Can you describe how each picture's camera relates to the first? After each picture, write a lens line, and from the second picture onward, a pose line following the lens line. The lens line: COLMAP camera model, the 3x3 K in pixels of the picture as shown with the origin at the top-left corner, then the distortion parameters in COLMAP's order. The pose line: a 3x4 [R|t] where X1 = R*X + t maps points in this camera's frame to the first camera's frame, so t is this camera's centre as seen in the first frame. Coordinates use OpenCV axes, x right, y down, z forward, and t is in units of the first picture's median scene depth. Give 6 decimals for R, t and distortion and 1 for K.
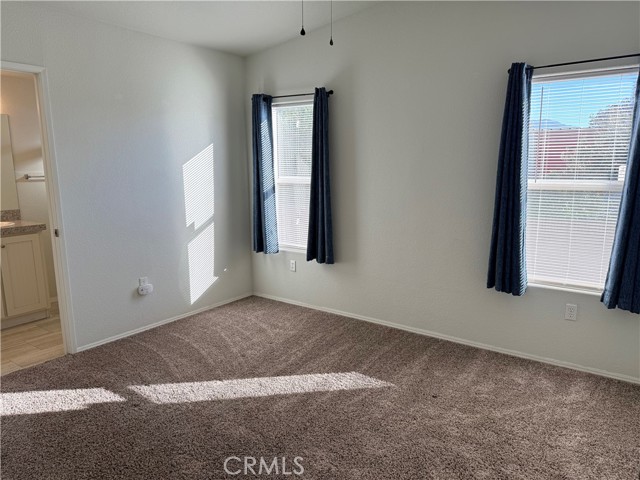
lens RADIAL K [[452.3, 0, 320.0], [0, 452.3, 240.0], [0, 0, 1]] dist [0.007266, 0.002960]
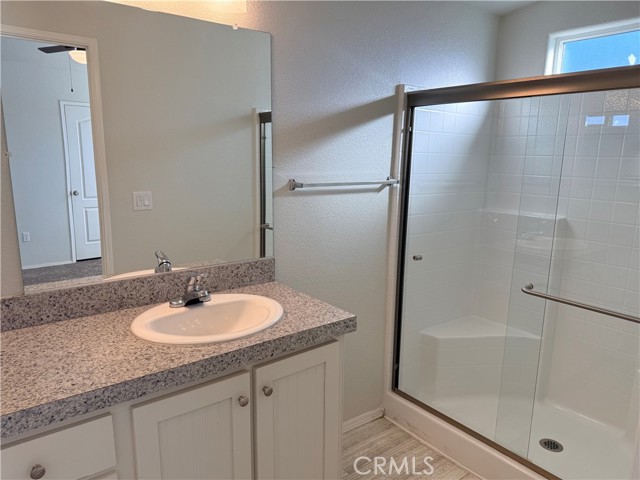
lens RADIAL K [[446.0, 0, 319.7], [0, 446.0, 243.0], [0, 0, 1]] dist [0.146307, -0.228101]
pose [[0.961964, 0.073533, -0.263094, -0.550155], [-0.068290, 0.997243, 0.029033, -0.106215], [0.264503, -0.009962, 0.964333, 0.646423]]
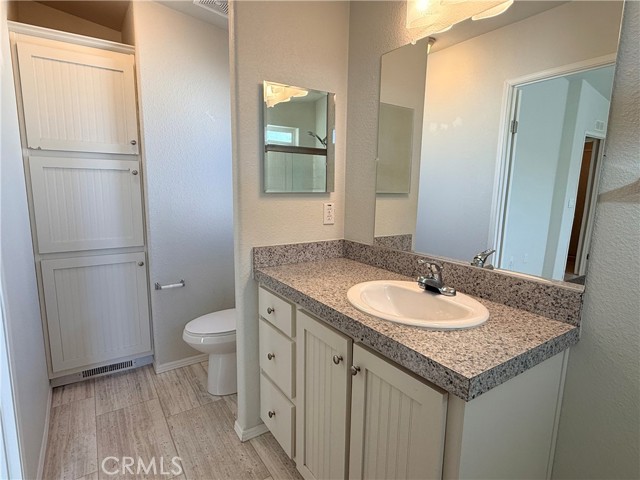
lens RADIAL K [[351.3, 0, 320.0], [0, 351.3, 240.0], [0, 0, 1]] dist [-0.001355, -0.000133]
pose [[-0.351258, 0.146546, -0.924739, -0.432423], [-0.171080, 0.961001, 0.217276, -0.130821], [0.920516, 0.234524, -0.312488, 0.981326]]
